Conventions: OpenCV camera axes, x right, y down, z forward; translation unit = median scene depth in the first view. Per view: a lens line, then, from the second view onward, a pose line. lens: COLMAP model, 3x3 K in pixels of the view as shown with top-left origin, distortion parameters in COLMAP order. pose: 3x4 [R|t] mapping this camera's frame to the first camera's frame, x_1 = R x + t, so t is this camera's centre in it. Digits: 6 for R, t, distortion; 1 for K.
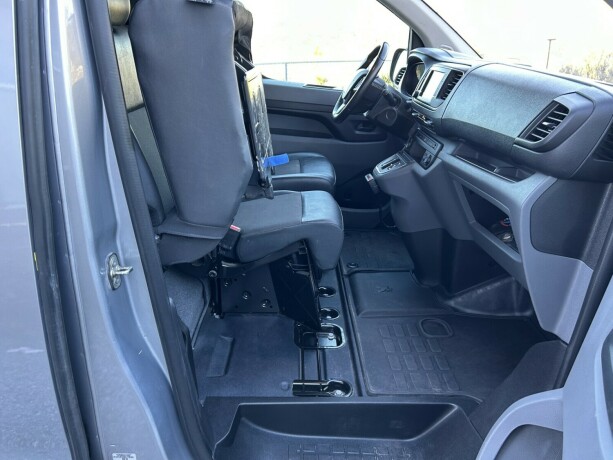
lens RADIAL K [[457.7, 0, 306.5], [0, 457.7, 230.0], [0, 0, 1]] dist [0.055749, -0.062904]
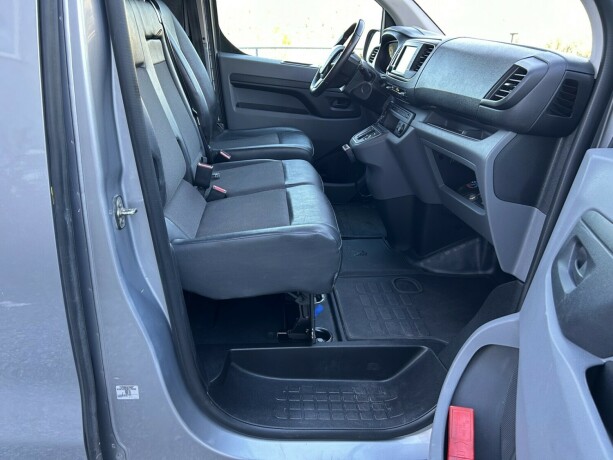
lens RADIAL K [[457.7, 0, 306.5], [0, 457.7, 230.0], [0, 0, 1]] dist [0.055749, -0.062904]
pose [[0.997628, -0.001866, 0.068807, -0.037174], [0.000550, 0.999817, 0.019137, 0.074293], [-0.068830, -0.019054, 0.997446, -0.073007]]
